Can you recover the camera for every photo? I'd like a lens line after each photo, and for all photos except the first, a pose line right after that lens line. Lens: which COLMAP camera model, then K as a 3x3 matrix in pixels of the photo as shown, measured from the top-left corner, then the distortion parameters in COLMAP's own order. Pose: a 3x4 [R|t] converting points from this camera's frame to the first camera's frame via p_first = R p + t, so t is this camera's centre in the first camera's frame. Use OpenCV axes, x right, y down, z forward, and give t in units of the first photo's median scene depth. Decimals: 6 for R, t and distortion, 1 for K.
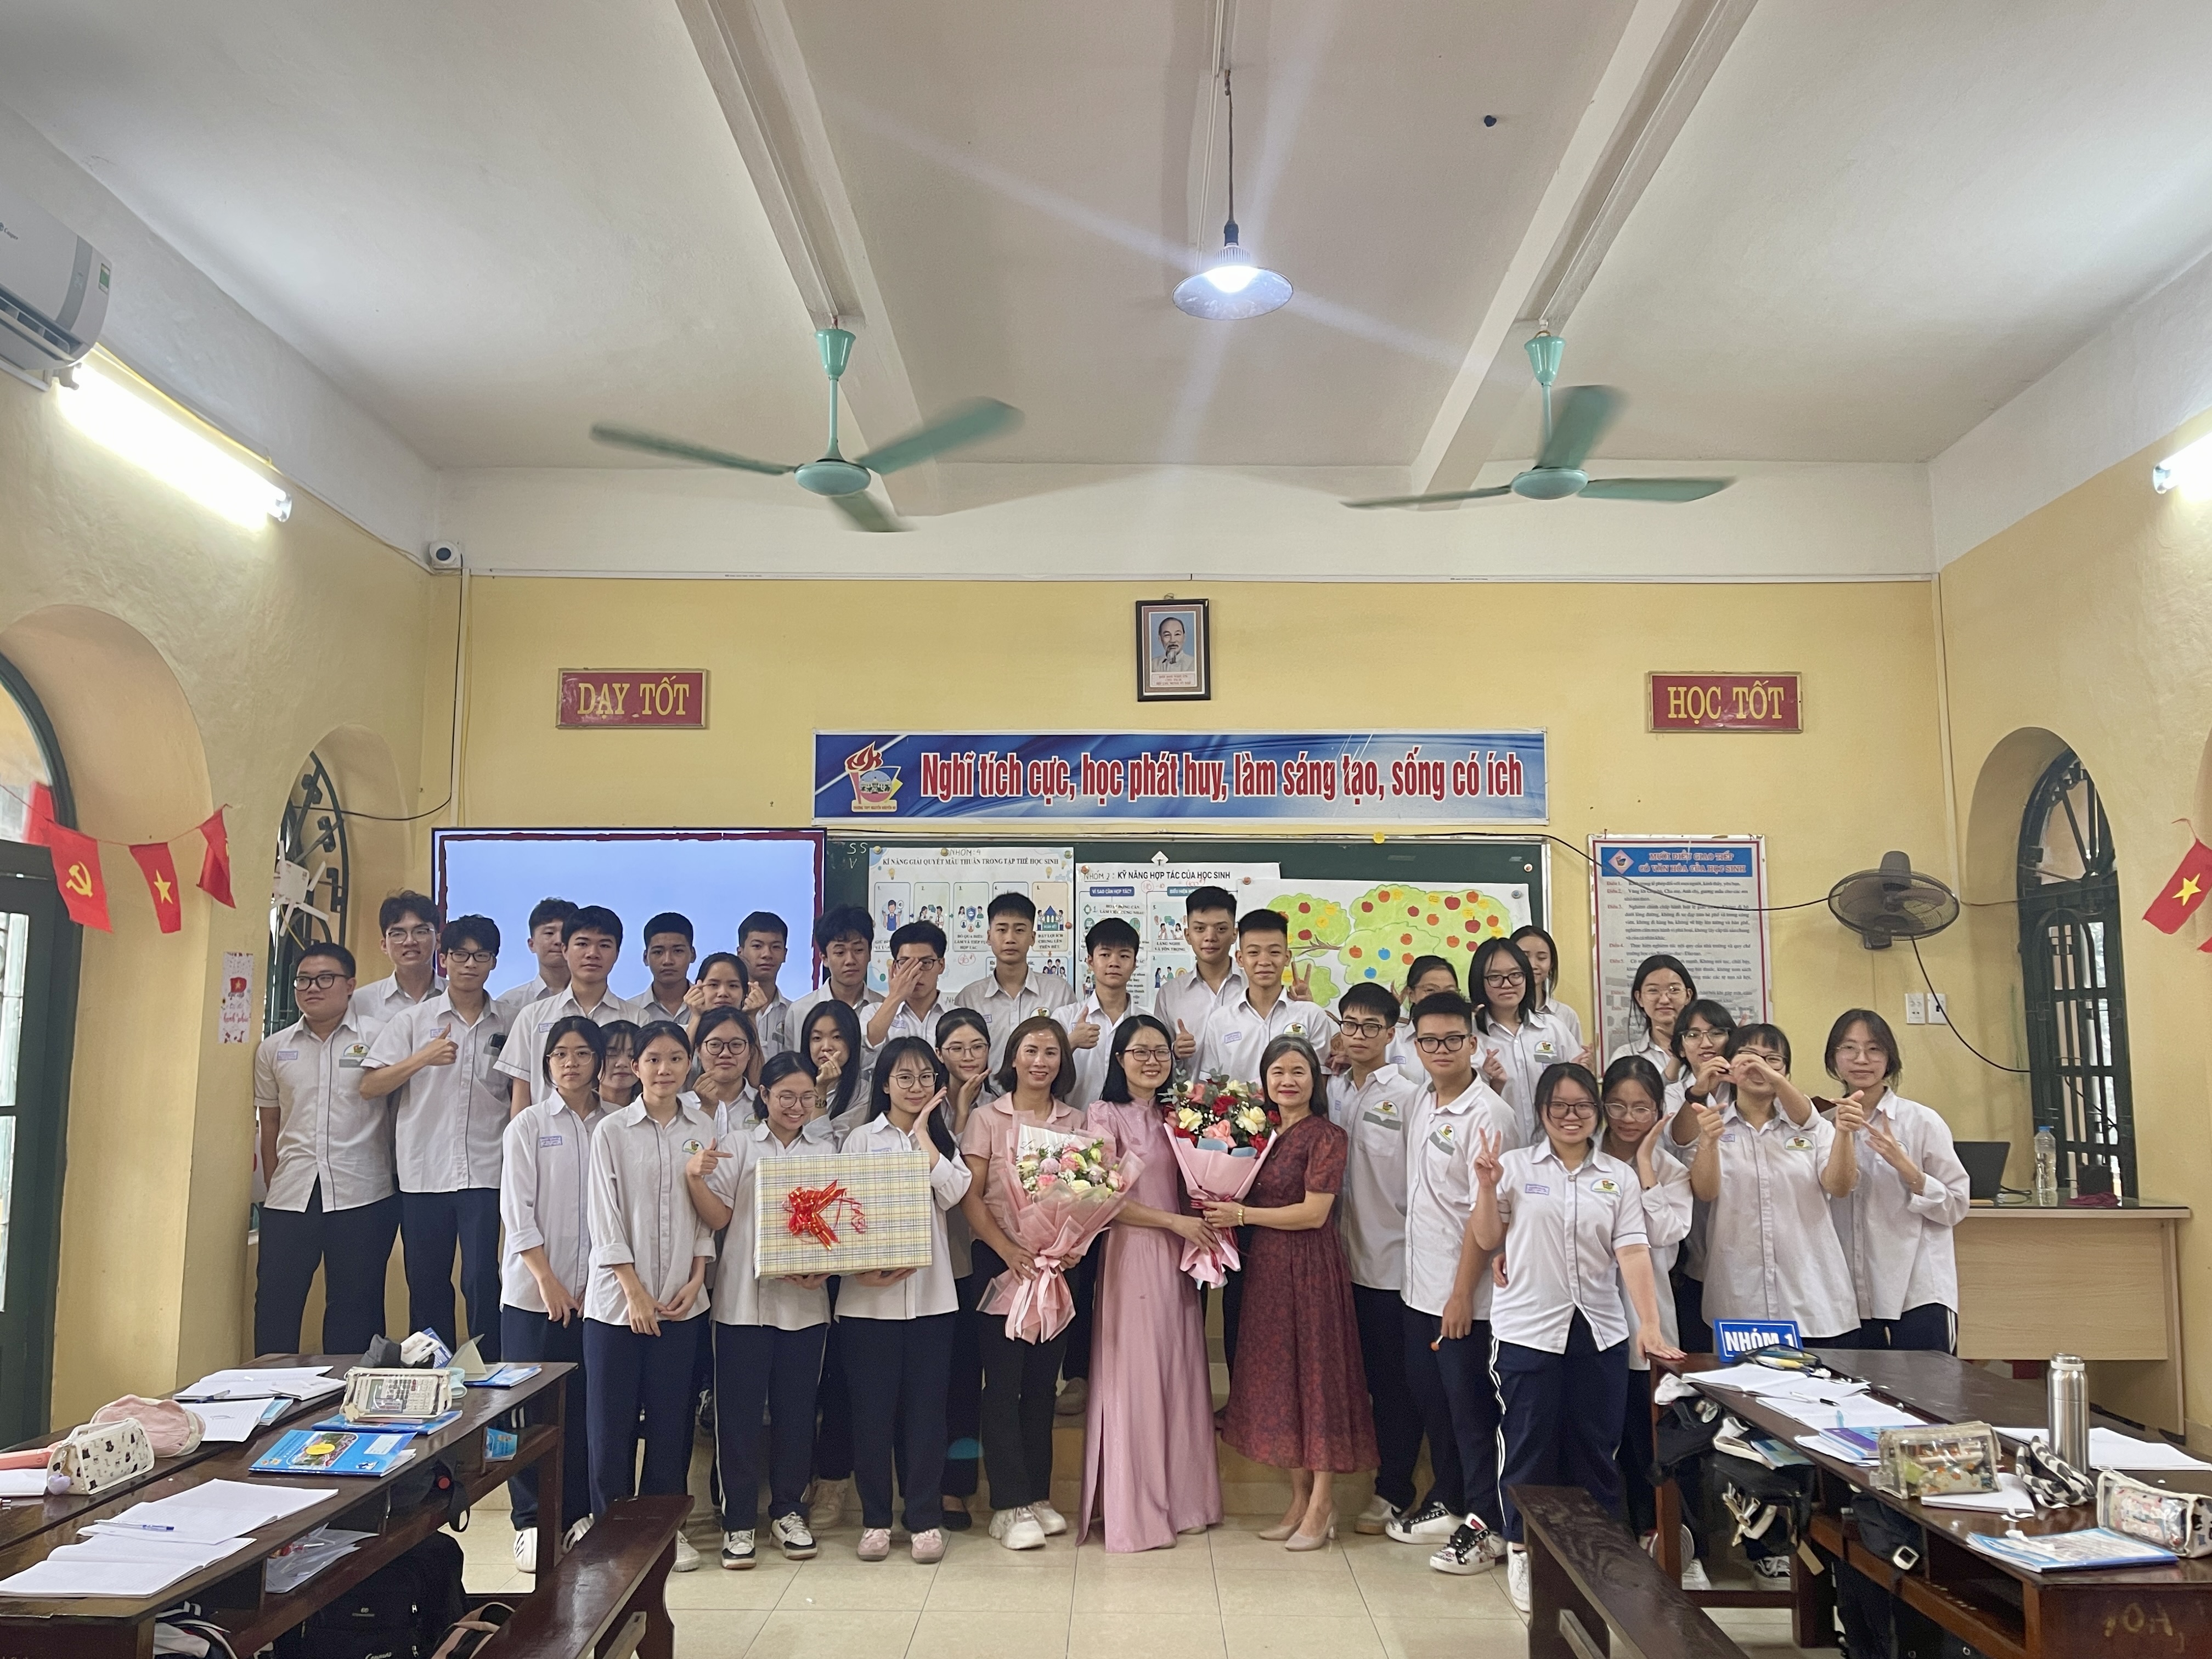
lens RADIAL K [[1724.9, 0, 1113.6], [0, 1724.9, 861.9], [0, 0, 1]] dist [0.083680, -0.059327]
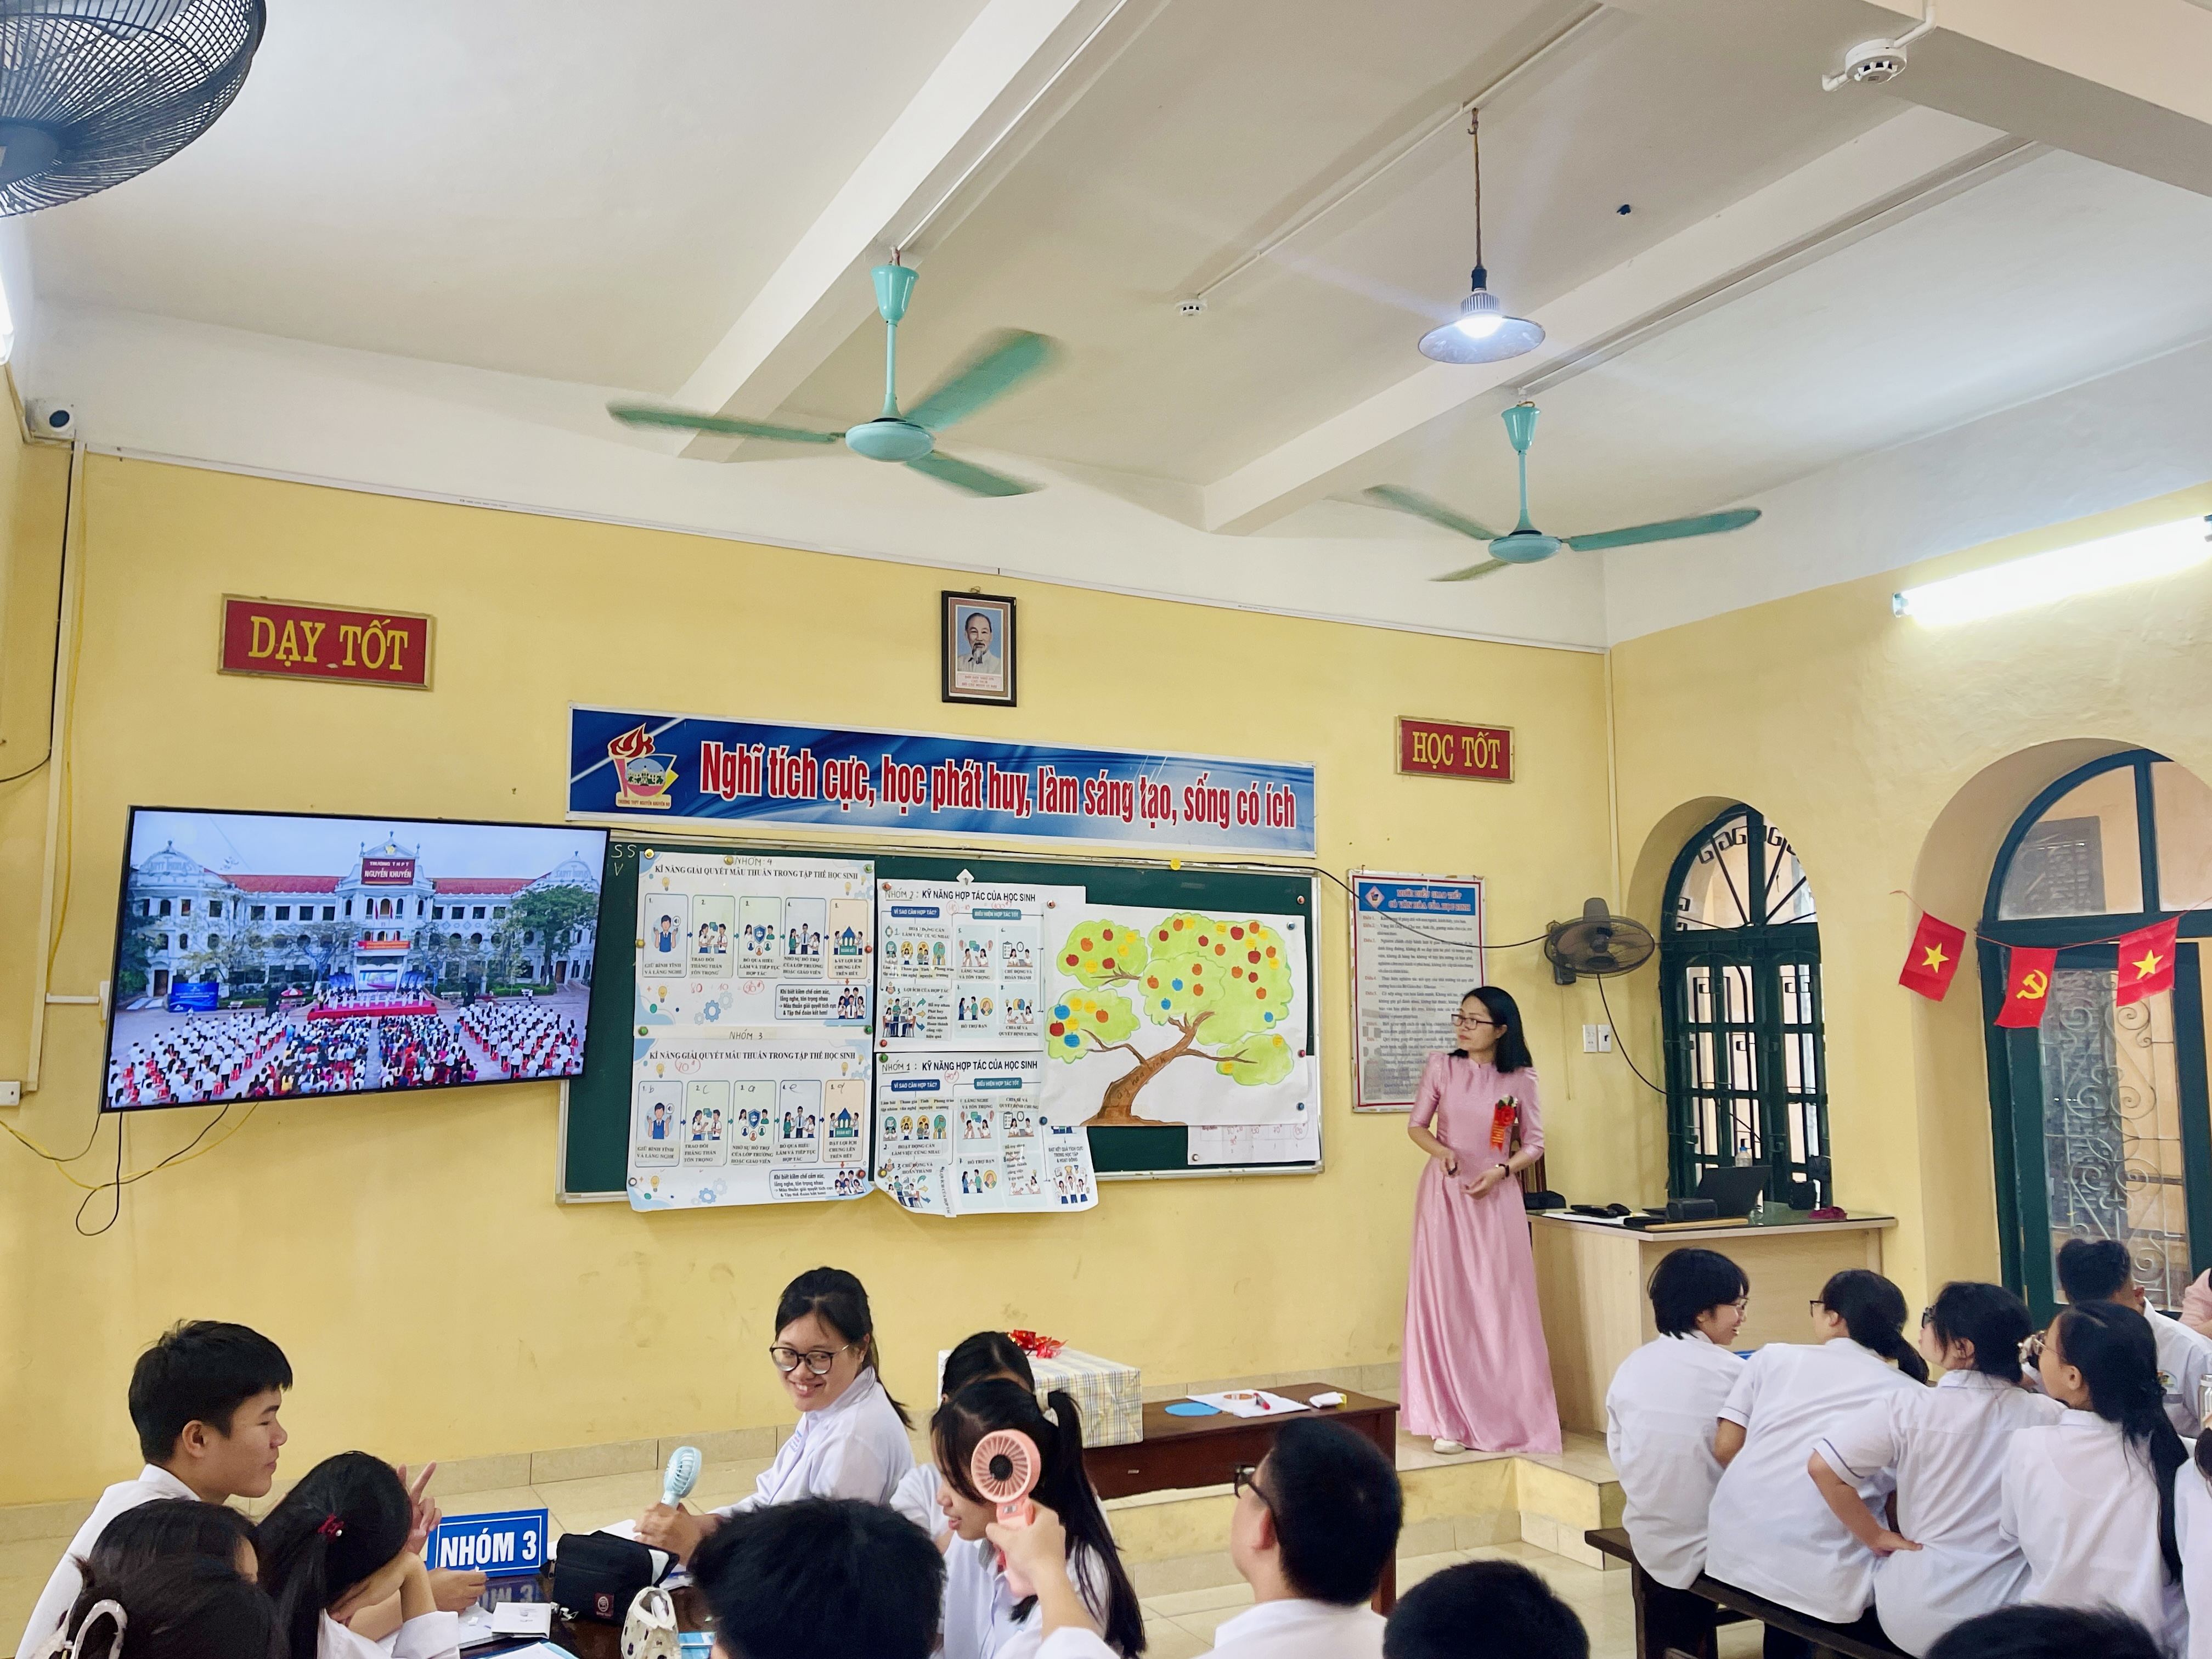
lens RADIAL K [[1811.0, 0, 1116.5], [0, 1811.0, 805.8], [0, 0, 1]] dist [0.085915, -0.096998]
pose [[0.878626, 0.056011, 0.474215, -0.355869], [-0.048265, 0.998428, -0.028504, -0.016022], [-0.475066, 0.002157, 0.879948, 0.121755]]
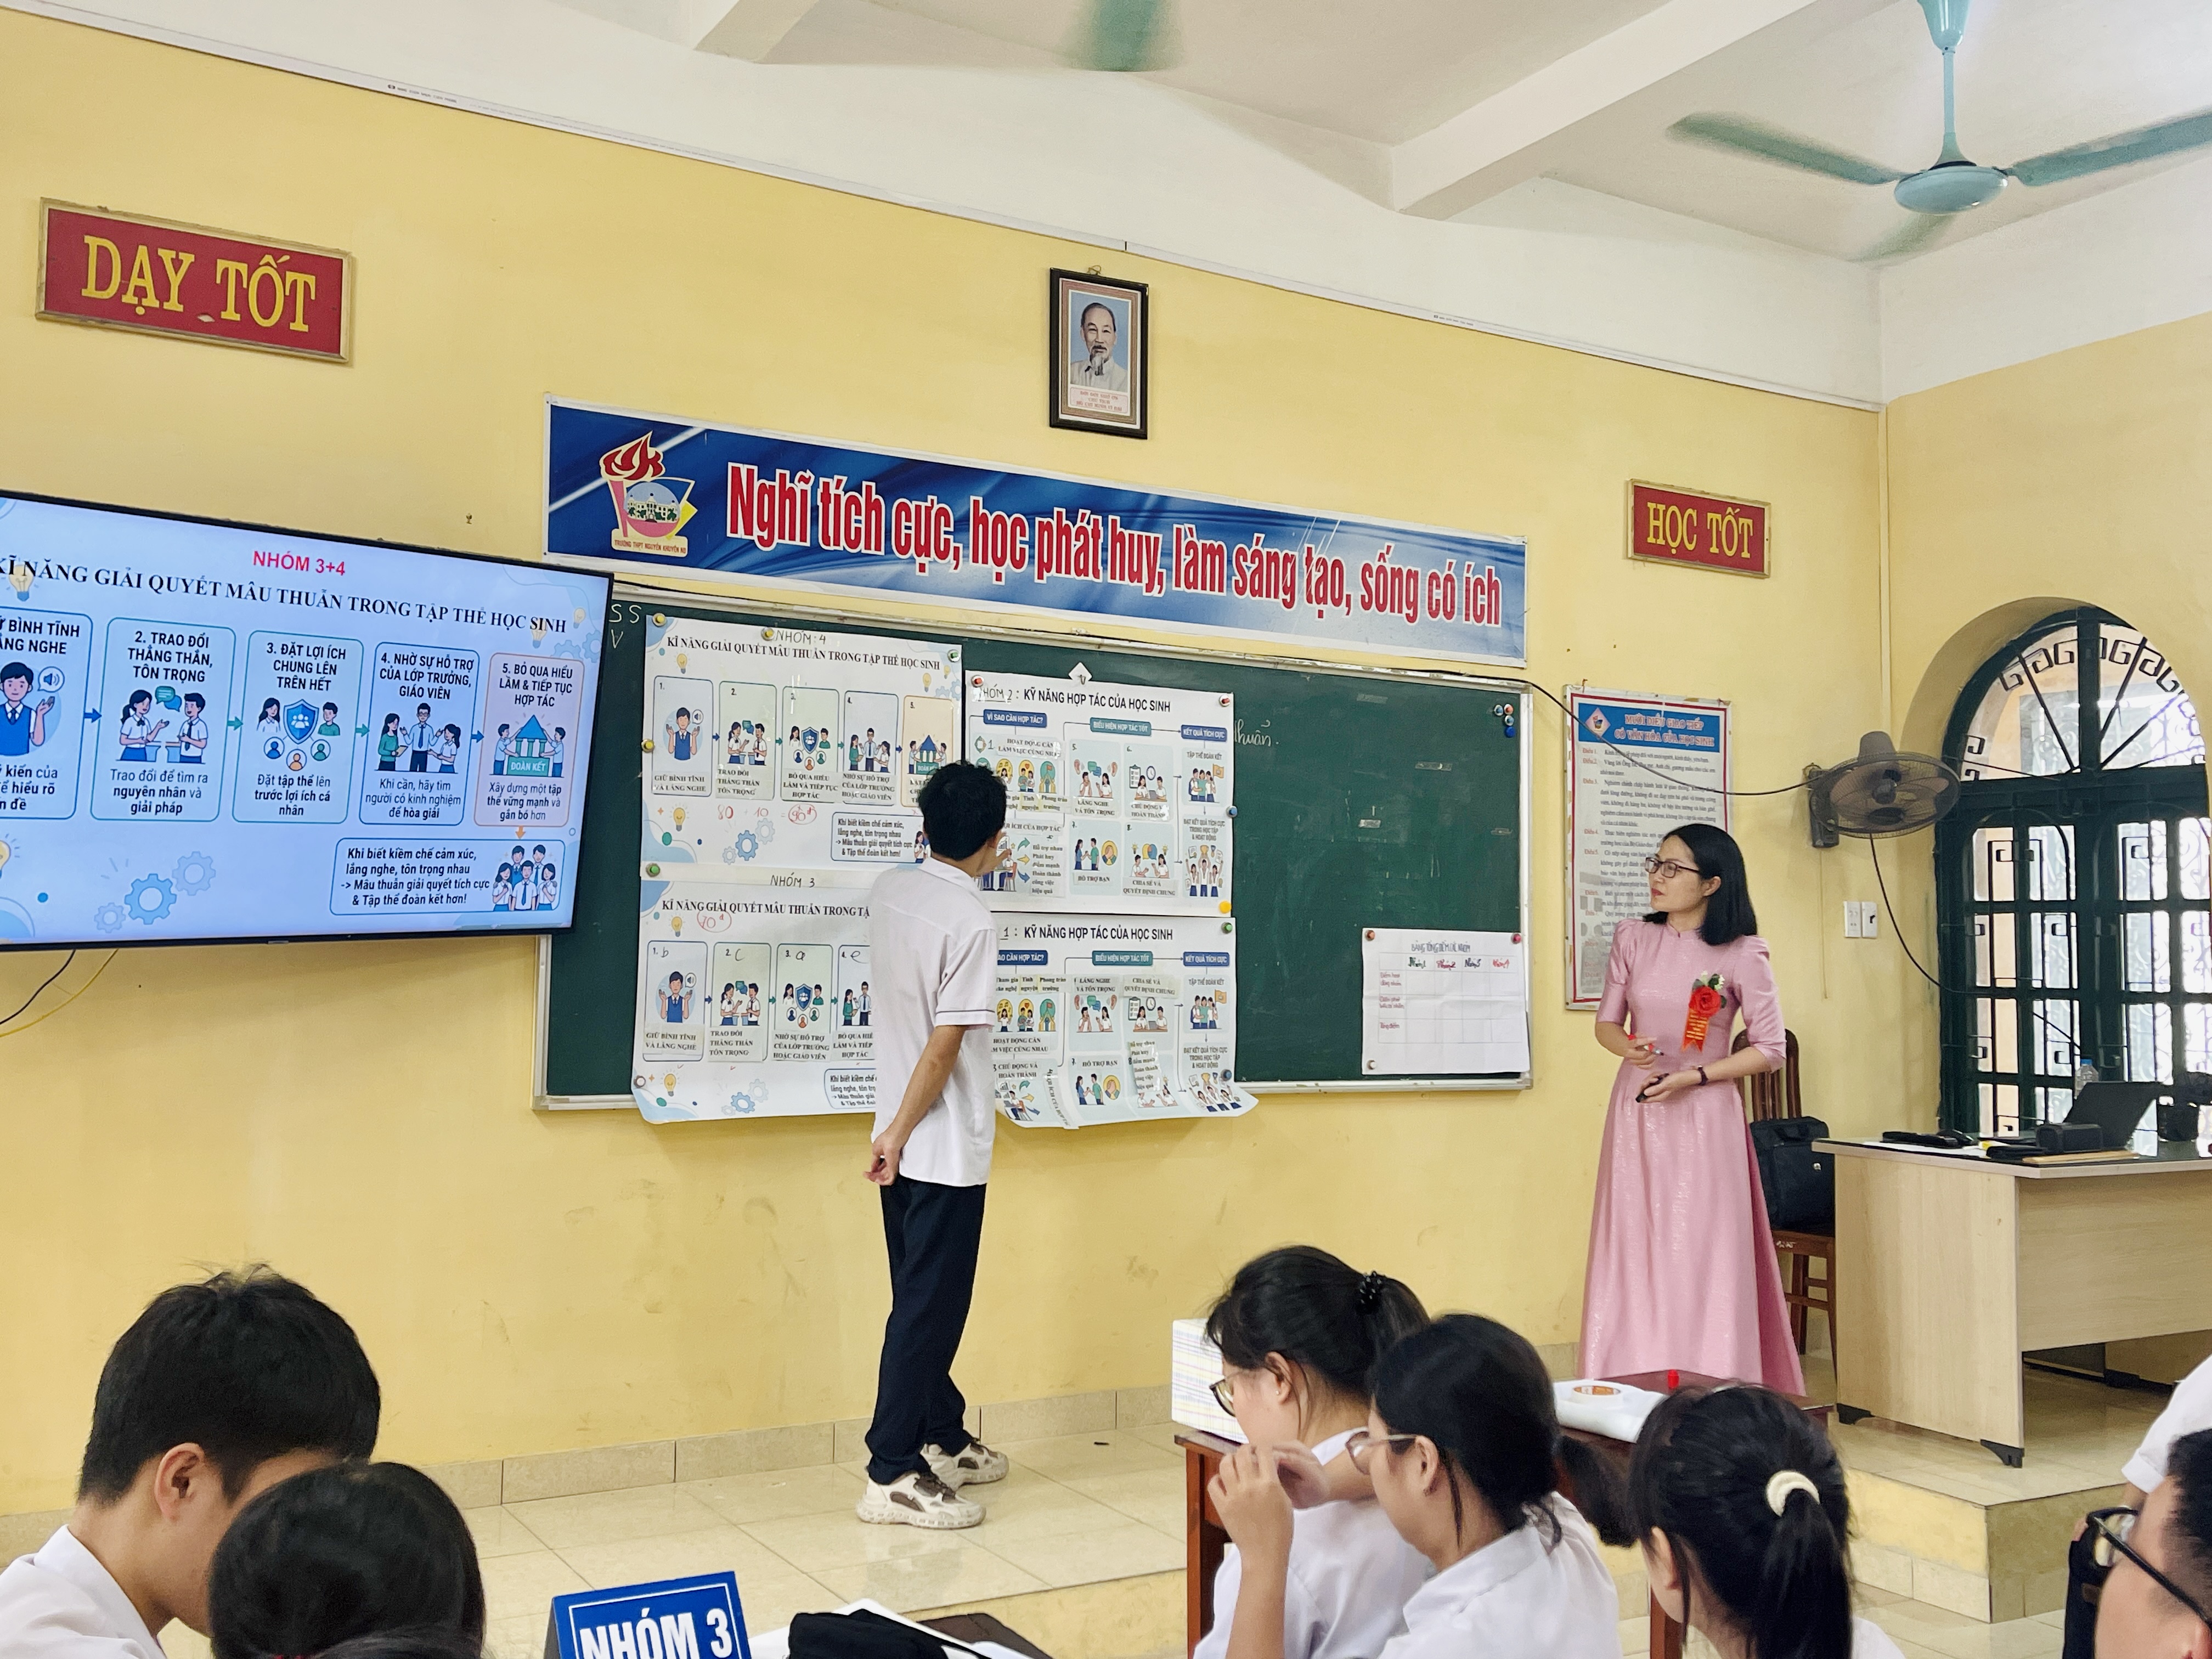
lens RADIAL K [[2104.4, 0, 1090.3], [0, 2104.4, 815.9], [0, 0, 1]] dist [0.061236, 0.000000]
pose [[0.855244, 0.042510, 0.516479, -0.376838], [-0.063836, 0.997682, 0.023589, 0.032765], [-0.514279, -0.053144, 0.855975, 0.312596]]
